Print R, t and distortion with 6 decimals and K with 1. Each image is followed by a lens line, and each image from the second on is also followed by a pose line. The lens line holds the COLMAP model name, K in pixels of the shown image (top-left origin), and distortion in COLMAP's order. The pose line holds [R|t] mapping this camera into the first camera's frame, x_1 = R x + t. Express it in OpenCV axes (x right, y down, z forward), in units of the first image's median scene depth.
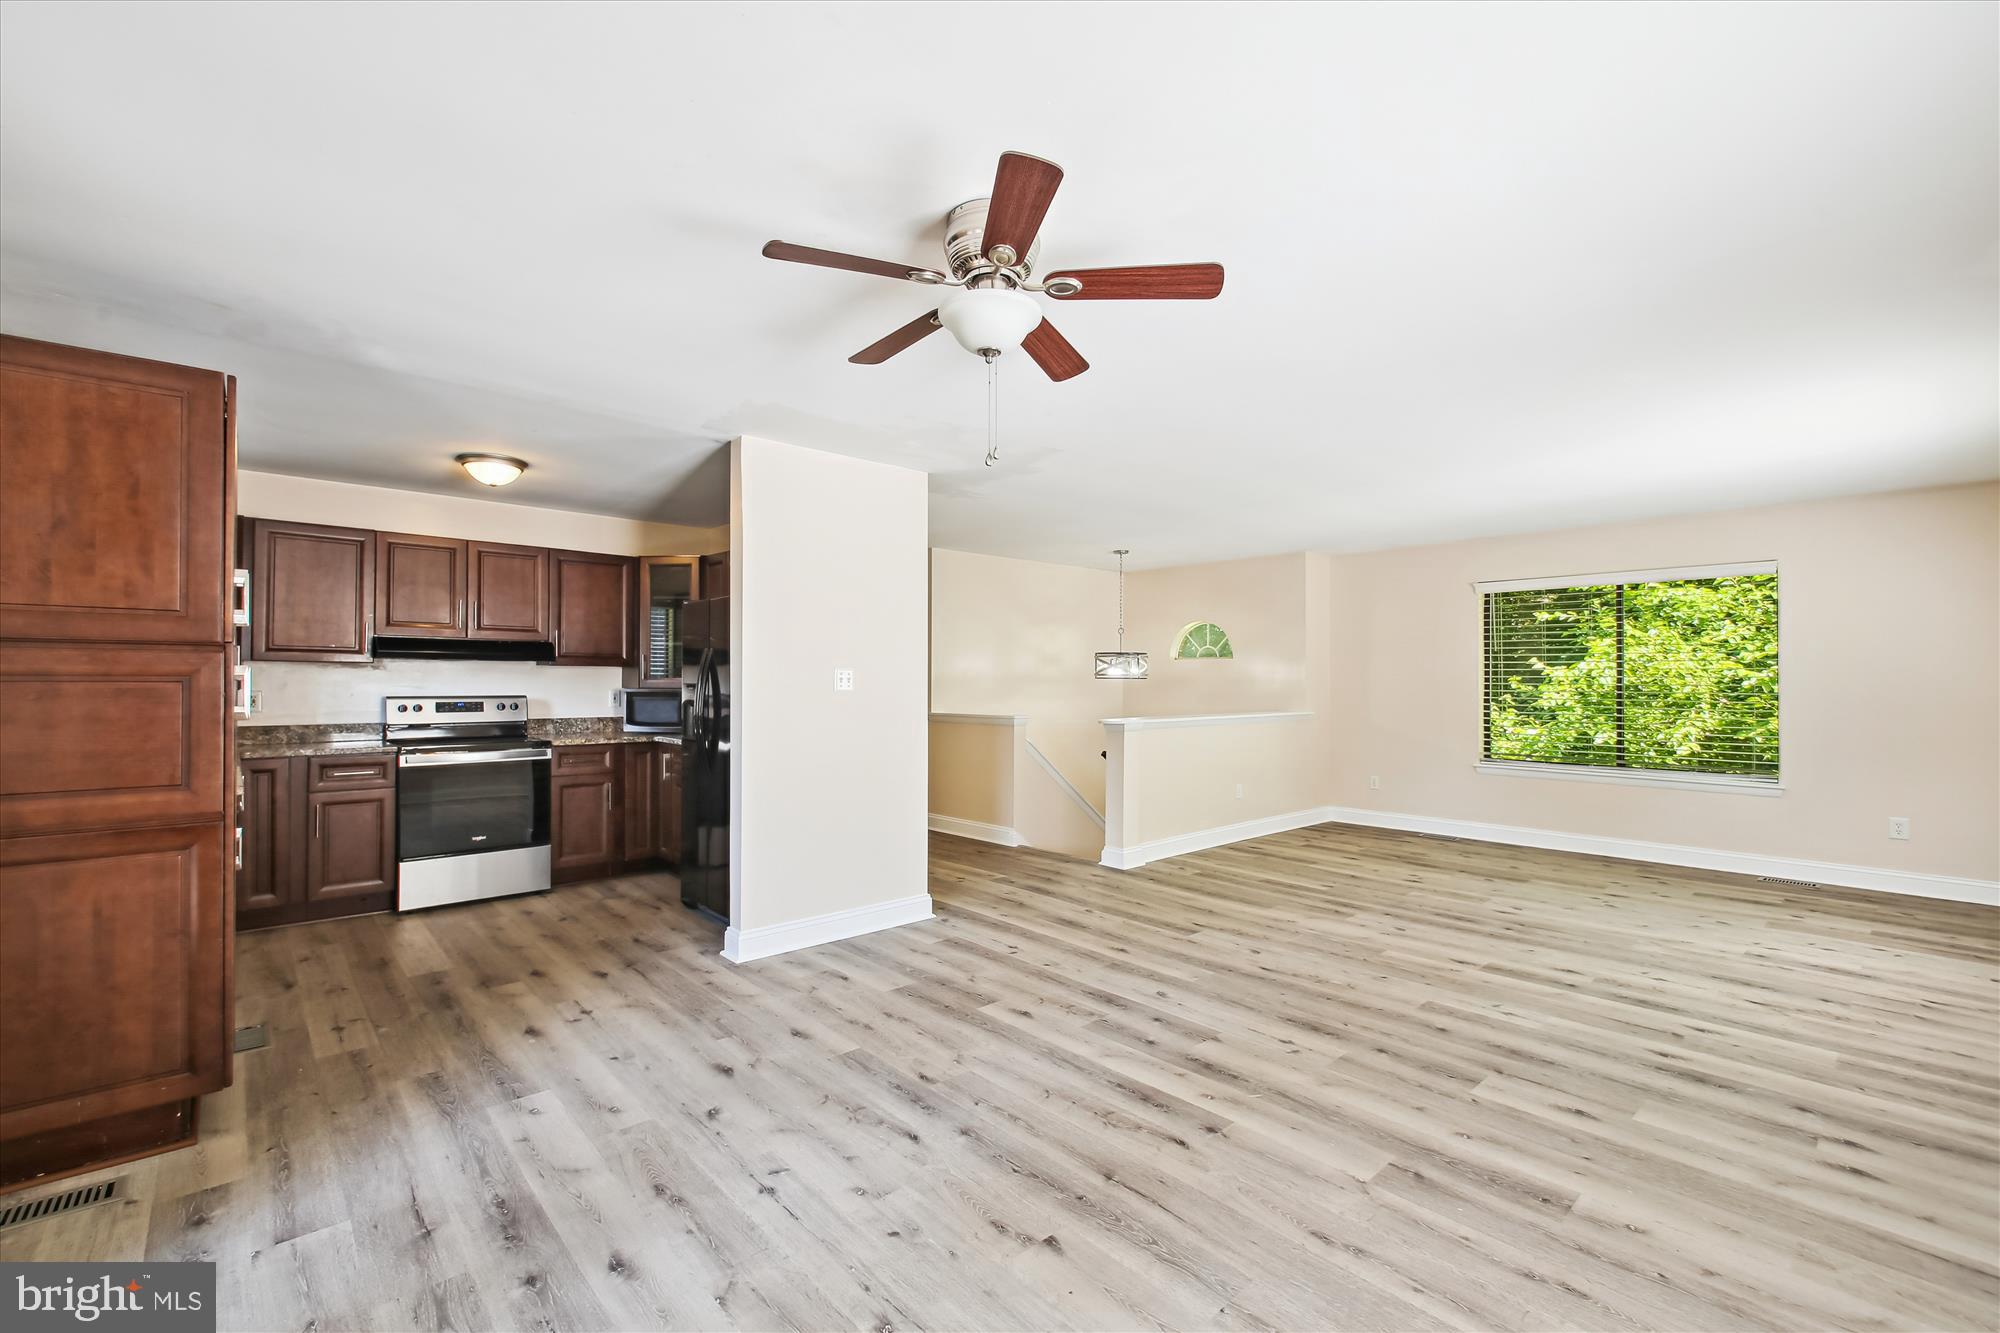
lens RADIAL K [[835.5, 0, 983.5], [0, 835.5, 675.1], [0, 0, 1]] dist [0.013378, -0.010455]
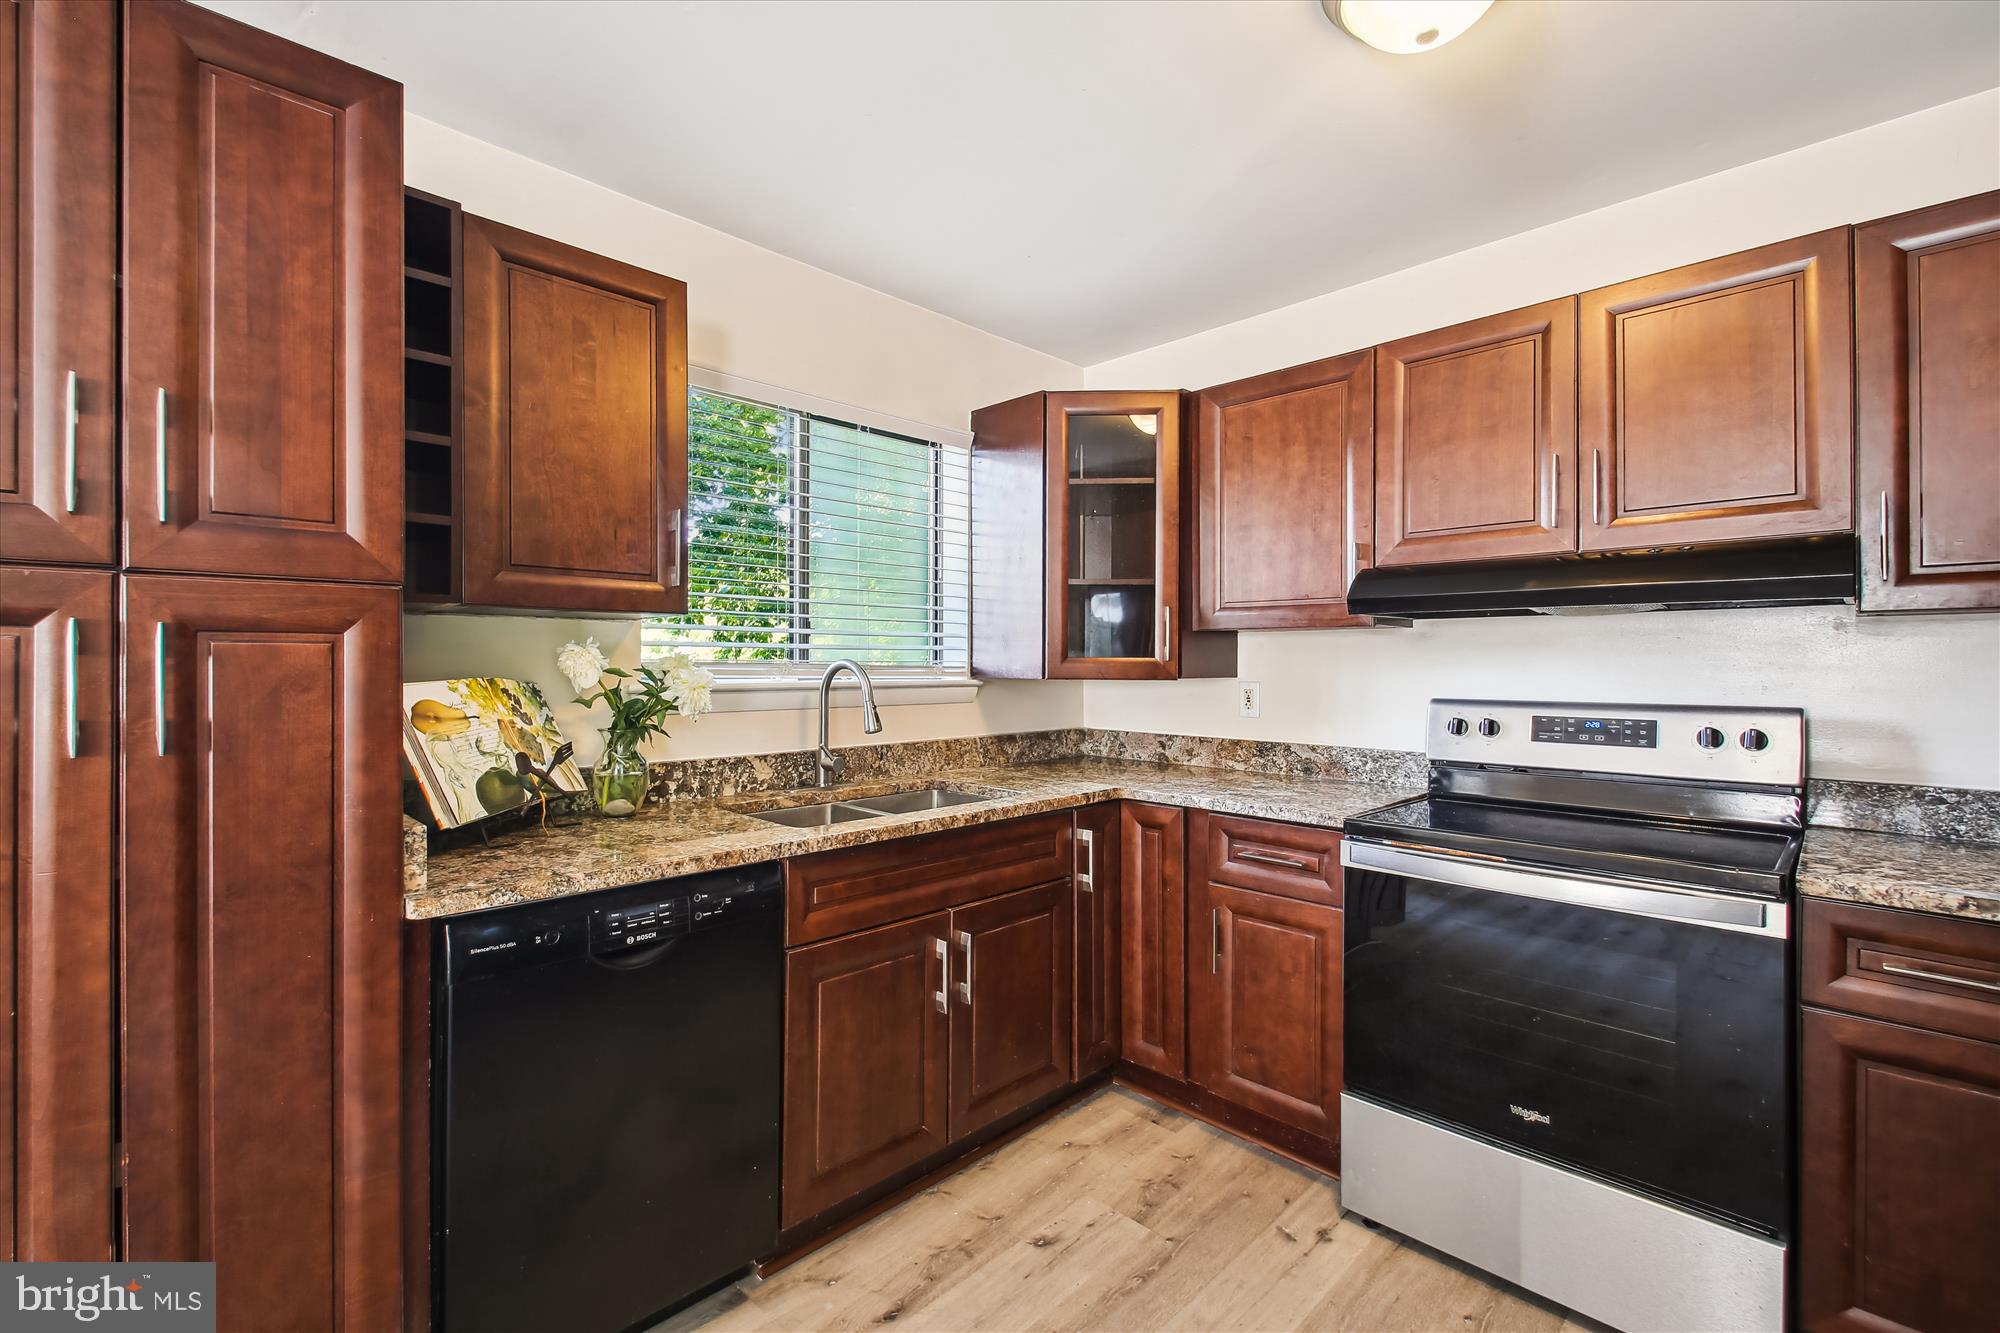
lens RADIAL K [[860.4, 0, 973.1], [0, 860.4, 665.0], [0, 0, 1]] dist [0.011512, -0.008585]
pose [[0.042978, -0.004005, -0.999068, -0.300865], [0.005988, 0.999975, -0.003751, 0.008724], [0.999058, -0.005821, 0.043001, 0.901467]]
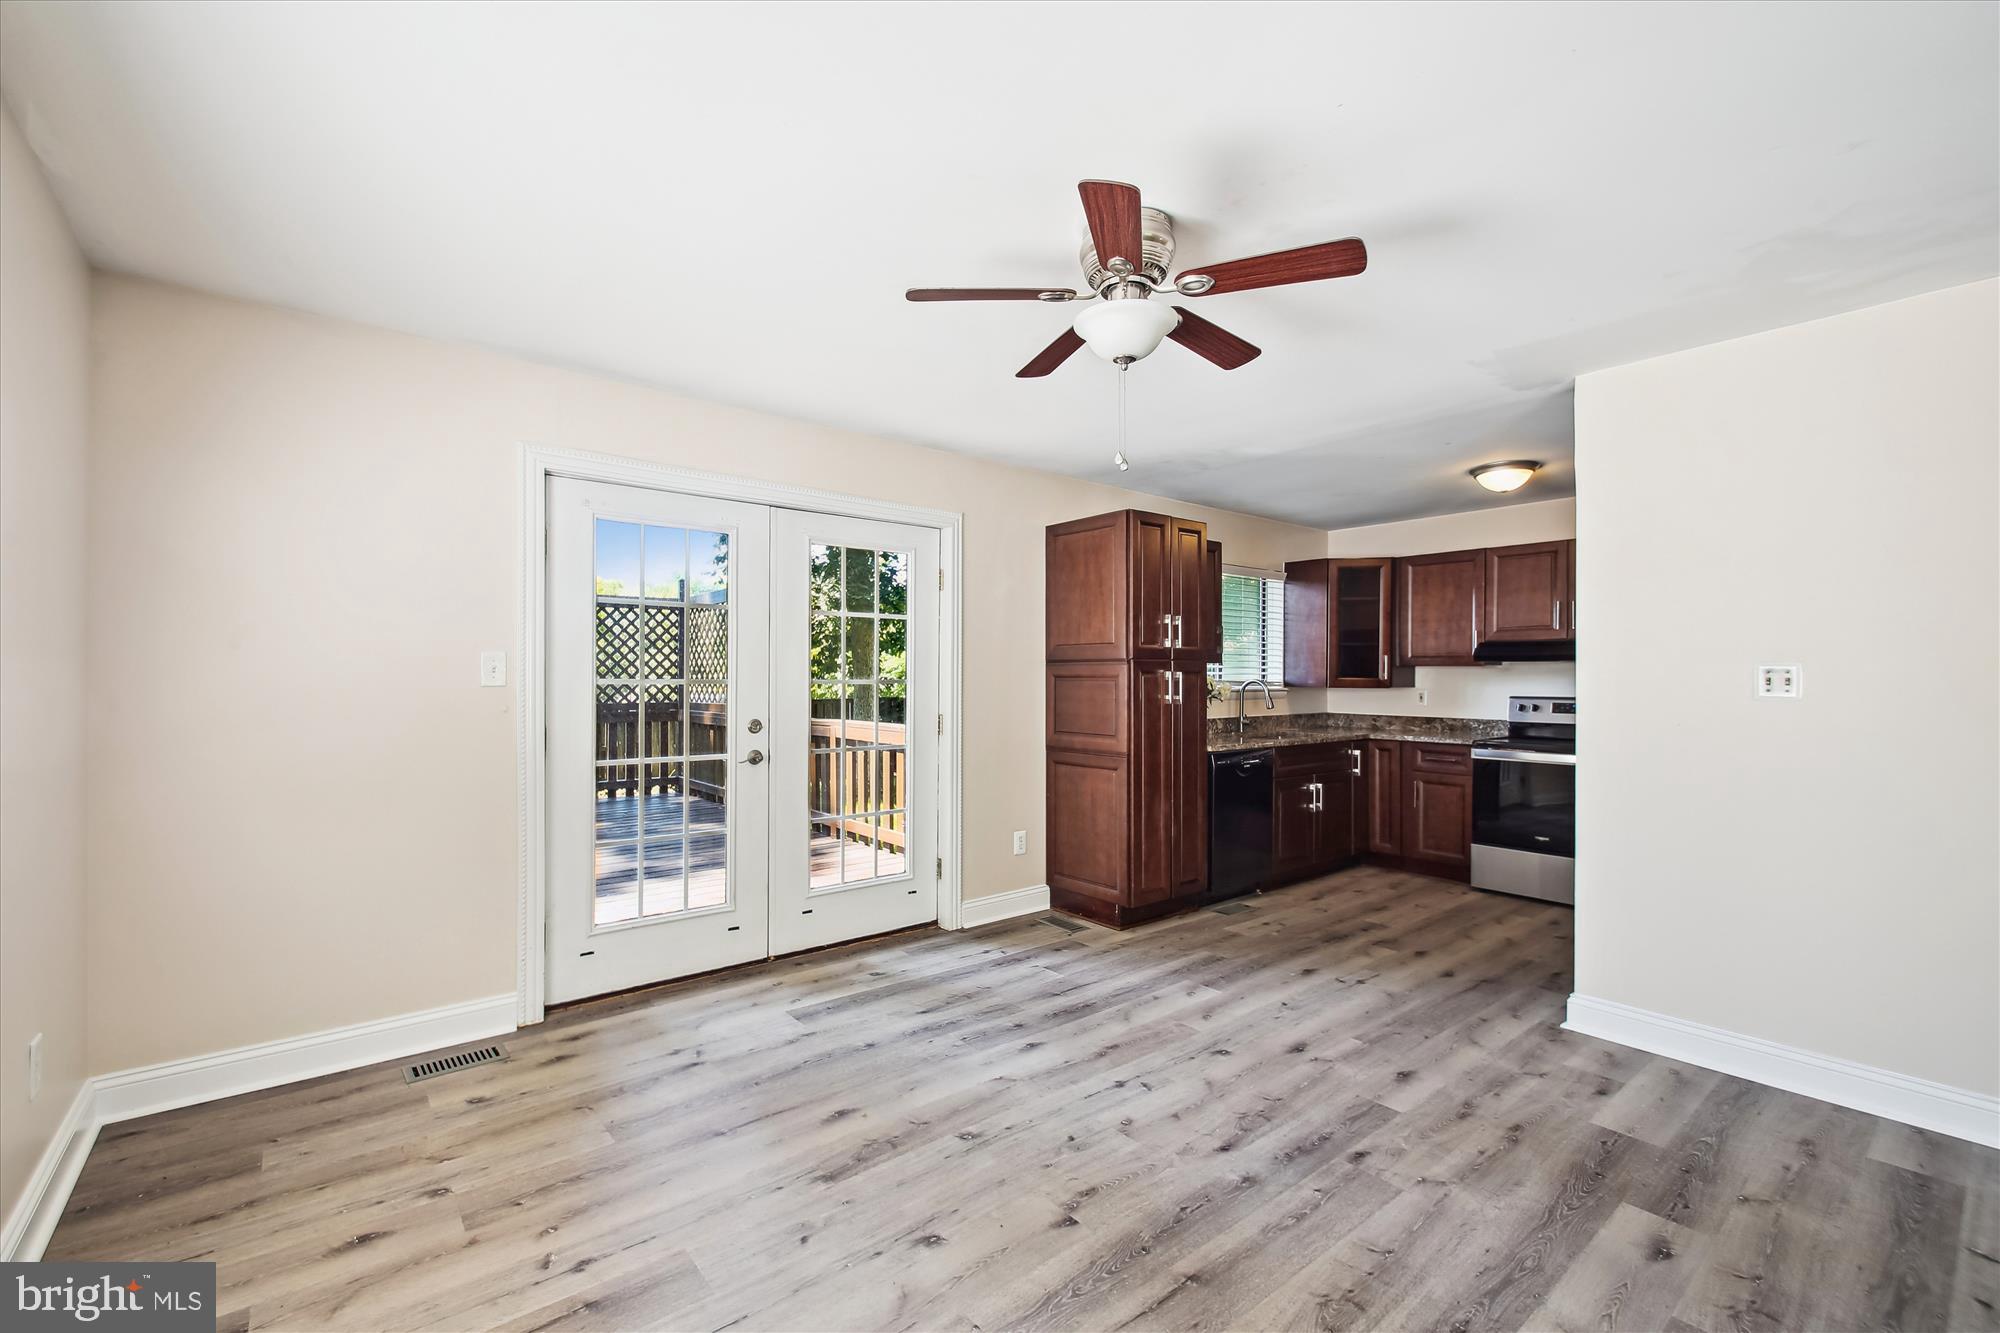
lens RADIAL K [[844.9, 0, 972.7], [0, 844.9, 674.6], [0, 0, 1]] dist [0.012828, -0.008905]
pose [[-0.060377, -0.006201, -0.998156, 0.546789], [0.003330, 0.999974, -0.006413, 0.002476], [0.998170, -0.003711, -0.060355, 0.453975]]
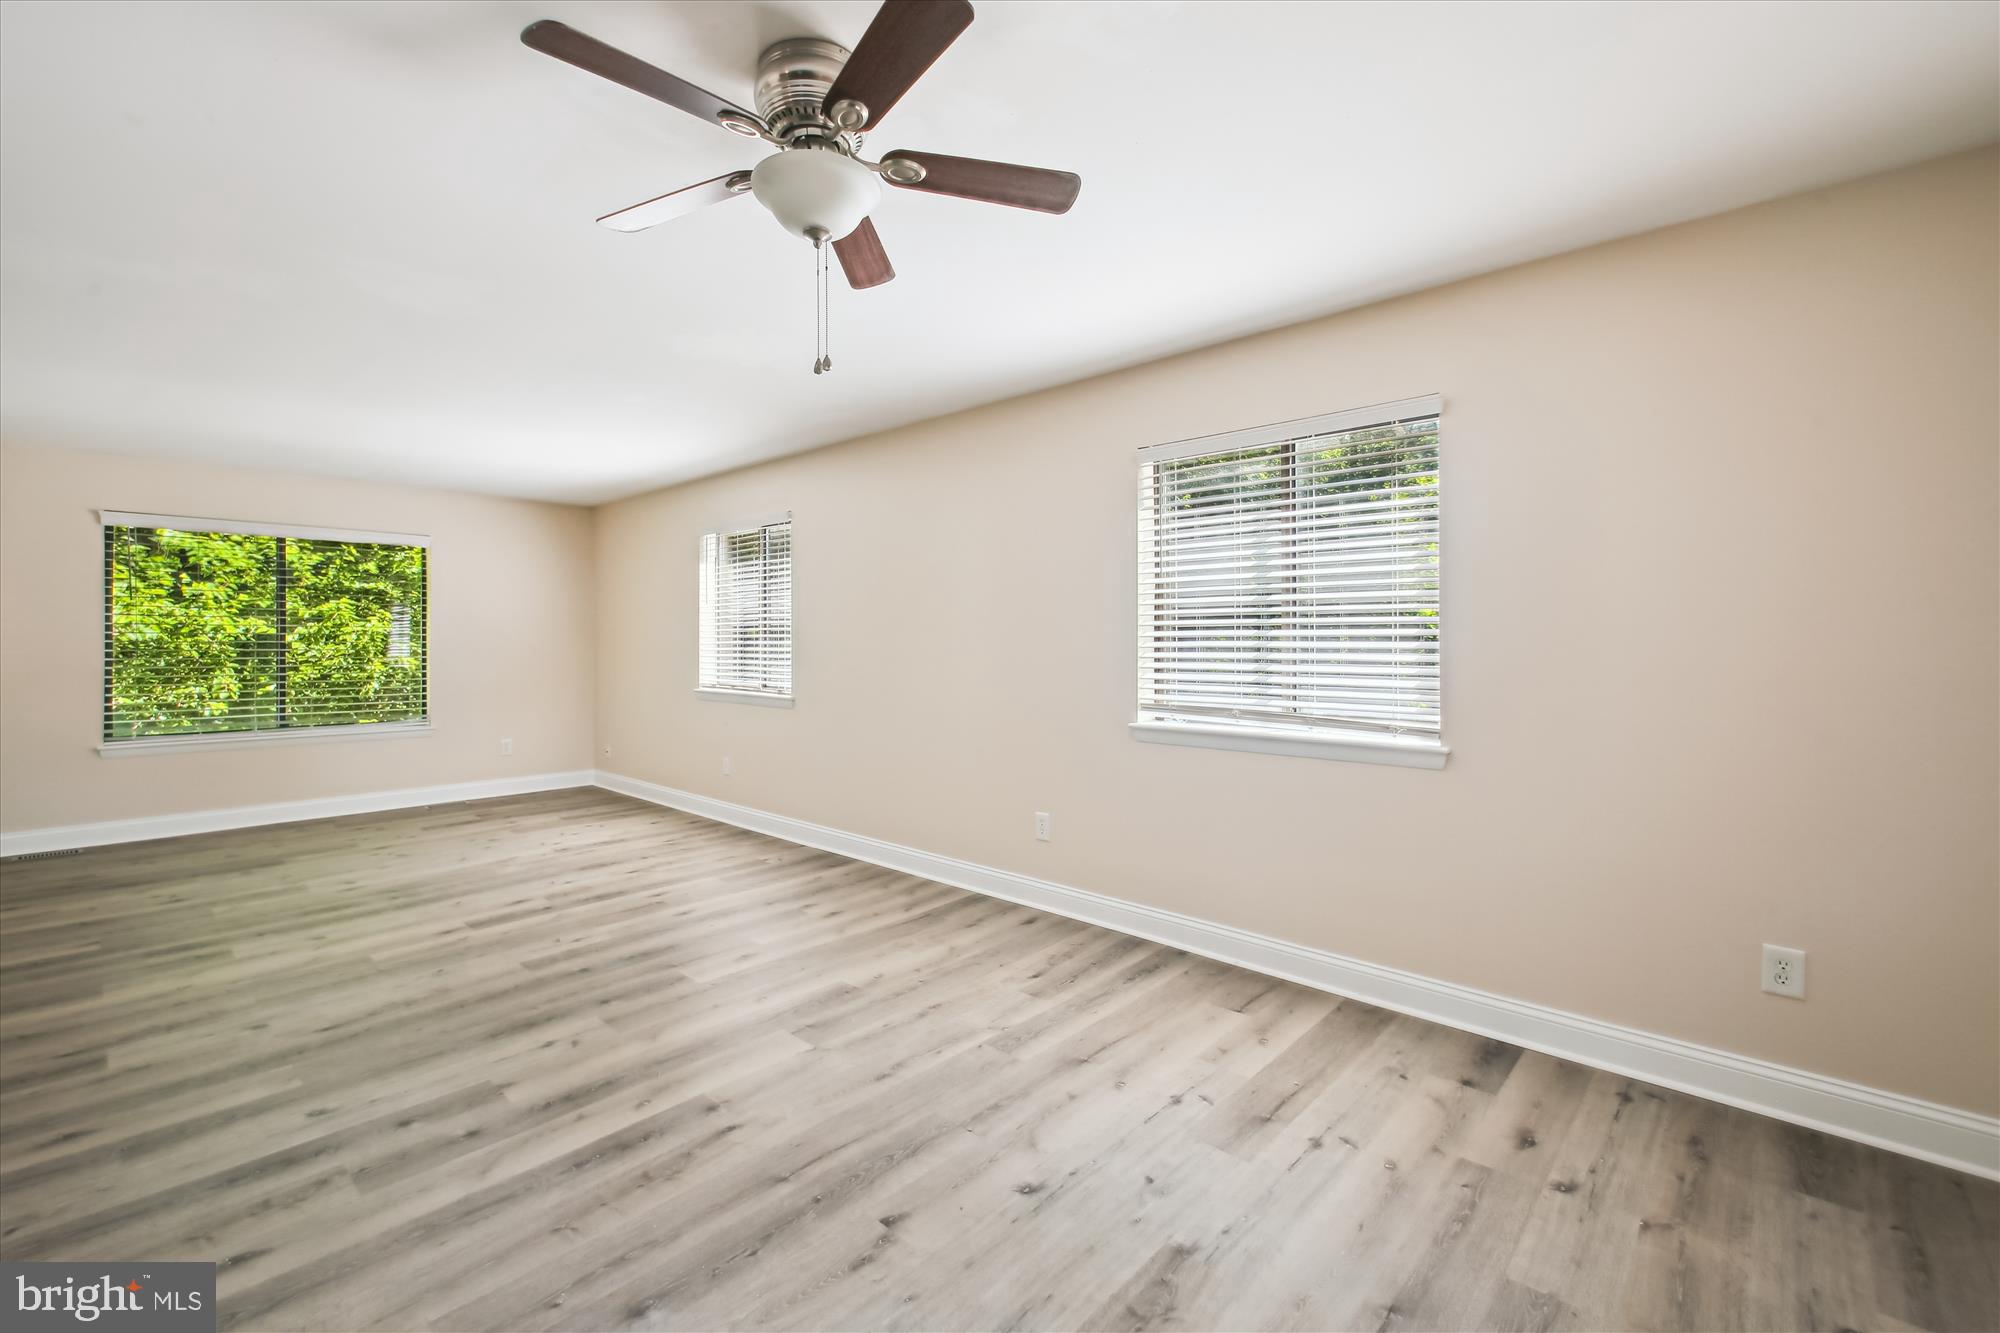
lens RADIAL K [[844.9, 0, 972.7], [0, 844.9, 674.6], [0, 0, 1]] dist [0.012828, -0.008905]
pose [[-0.085311, -0.041282, 0.995499, -0.415694], [-0.009093, 0.999132, 0.040654, 0.005393], [-0.996313, -0.005584, -0.085612, 0.475658]]
